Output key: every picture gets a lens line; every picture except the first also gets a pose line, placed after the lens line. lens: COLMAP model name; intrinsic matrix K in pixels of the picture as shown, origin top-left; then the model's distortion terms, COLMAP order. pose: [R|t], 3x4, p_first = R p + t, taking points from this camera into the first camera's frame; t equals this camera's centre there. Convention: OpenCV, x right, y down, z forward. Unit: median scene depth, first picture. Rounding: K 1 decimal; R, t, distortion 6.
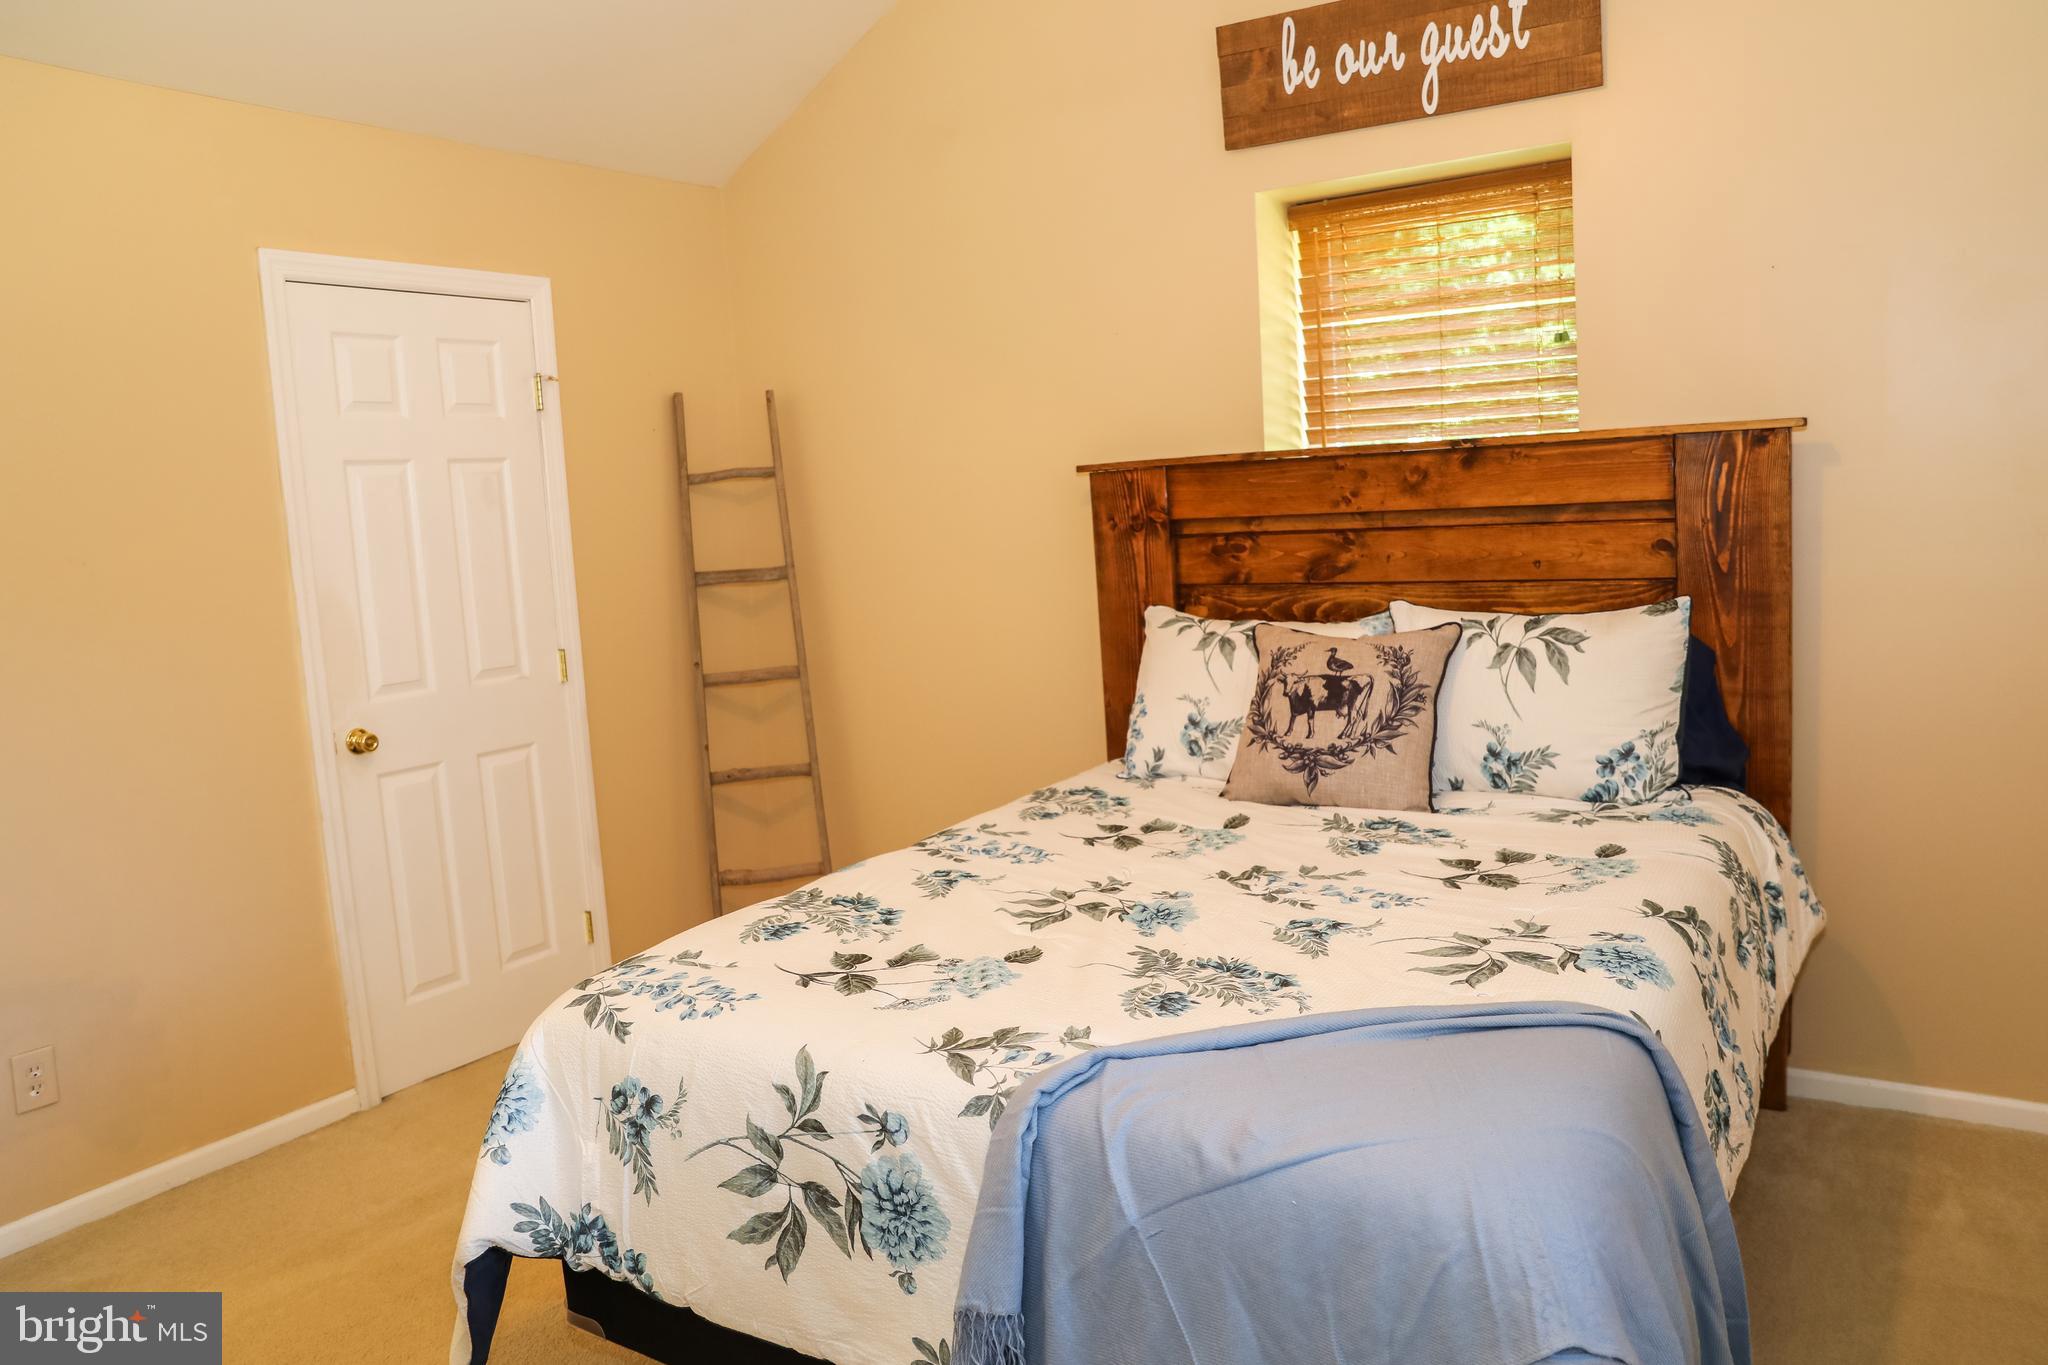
lens RADIAL K [[1441.4, 0, 1024.0], [0, 1441.4, 682.5], [0, 0, 1]] dist [-0.110047, 0.089158]
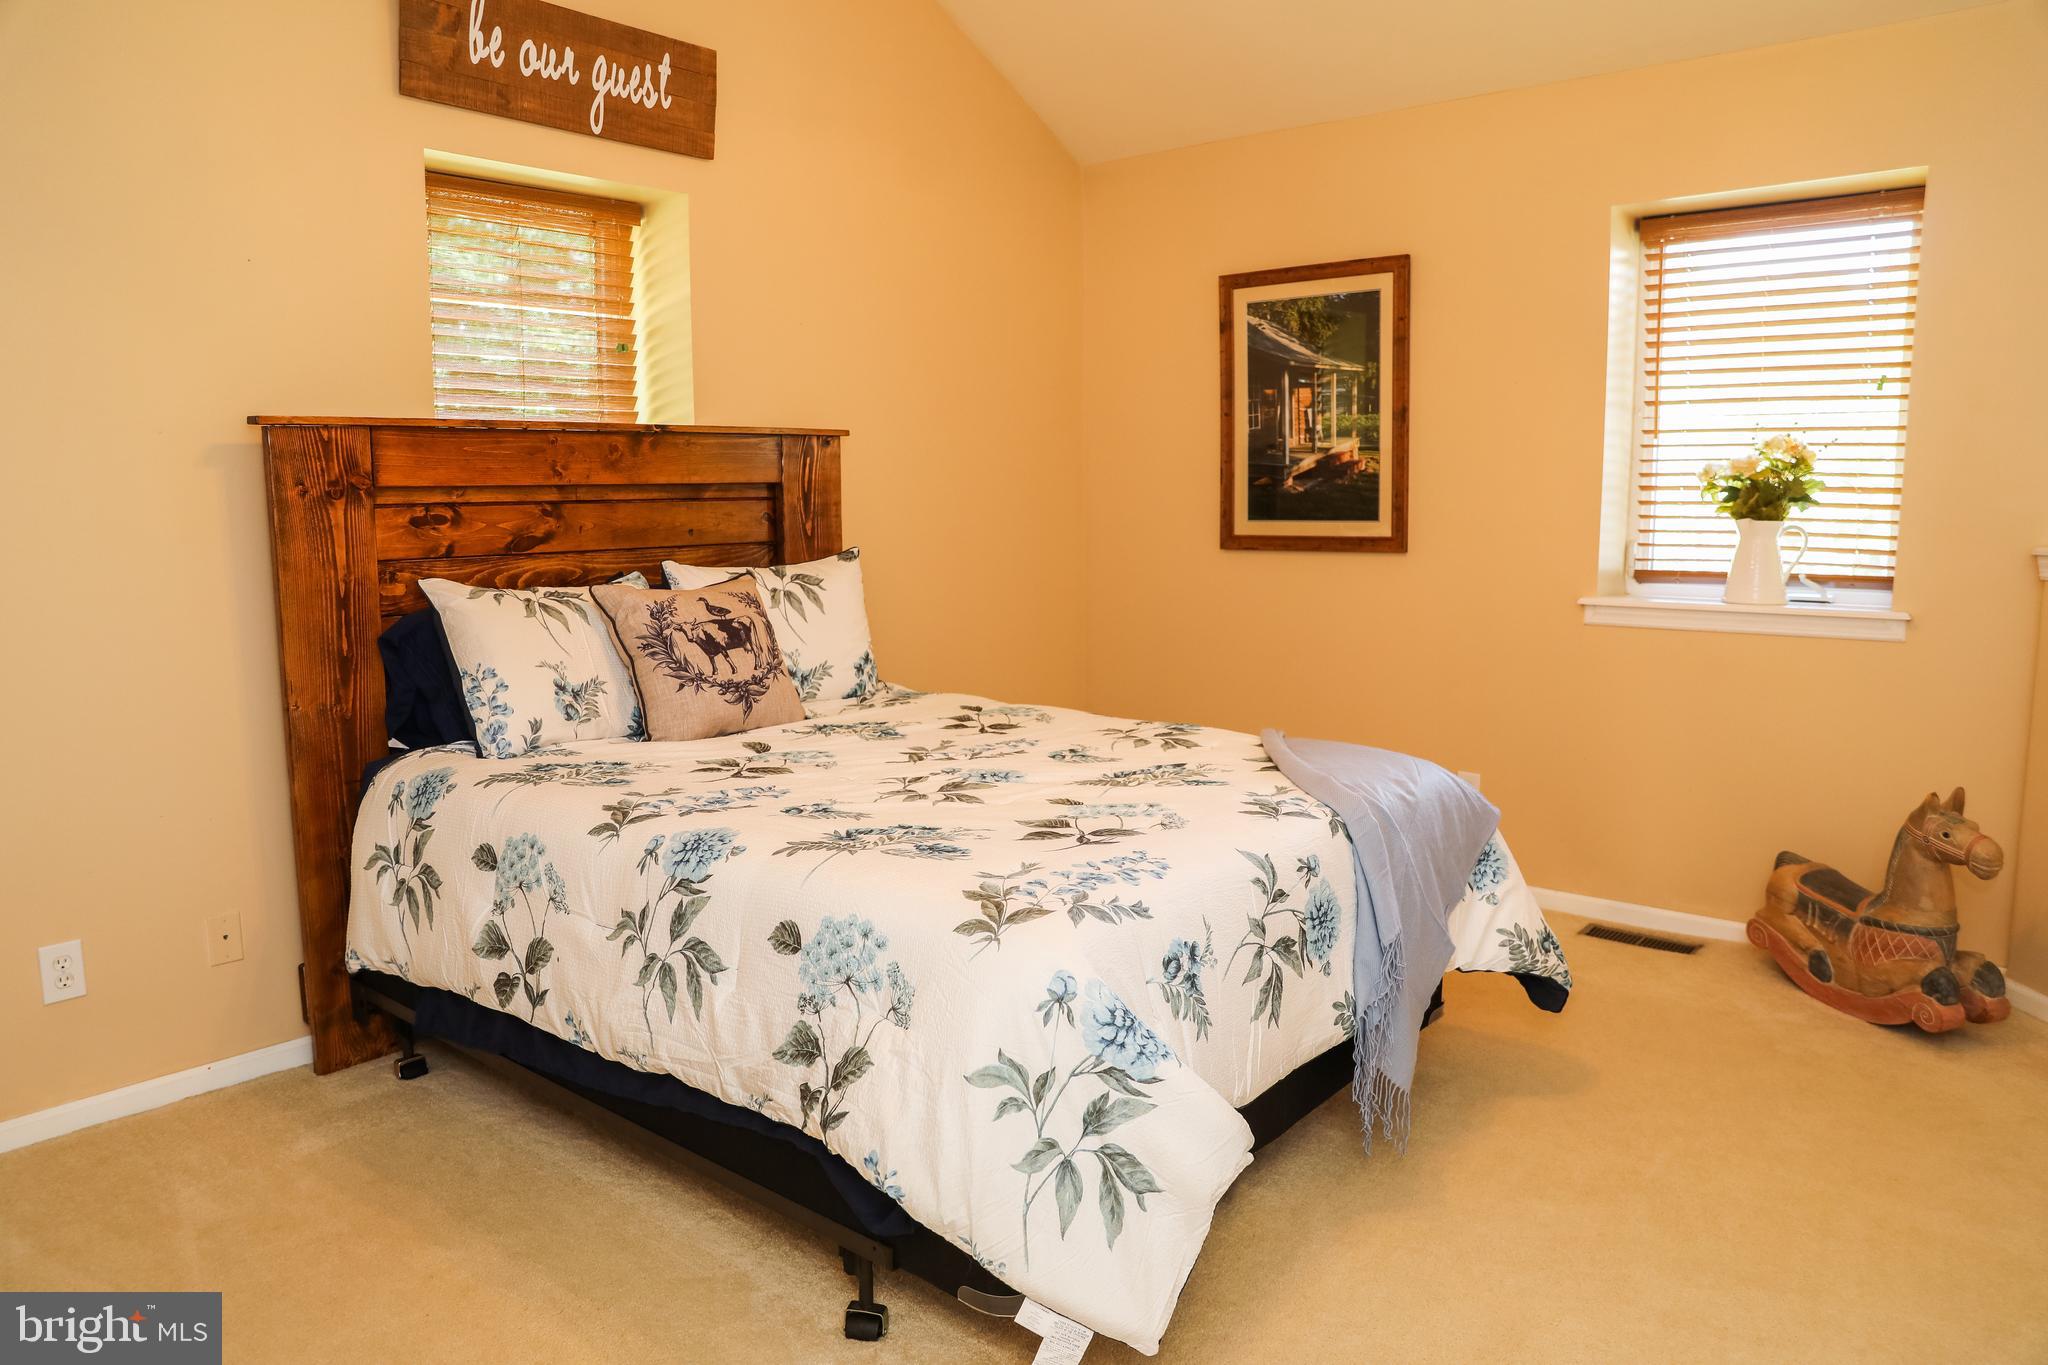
lens RADIAL K [[1387.0, 0, 1024.0], [0, 1387.0, 682.5], [0, 0, 1]] dist [-0.102188, 0.075417]
pose [[0.129085, -0.081817, 0.988253, -0.785676], [0.125198, 0.989960, 0.065605, 0.002565], [-0.983698, 0.115259, 0.138032, 0.571275]]
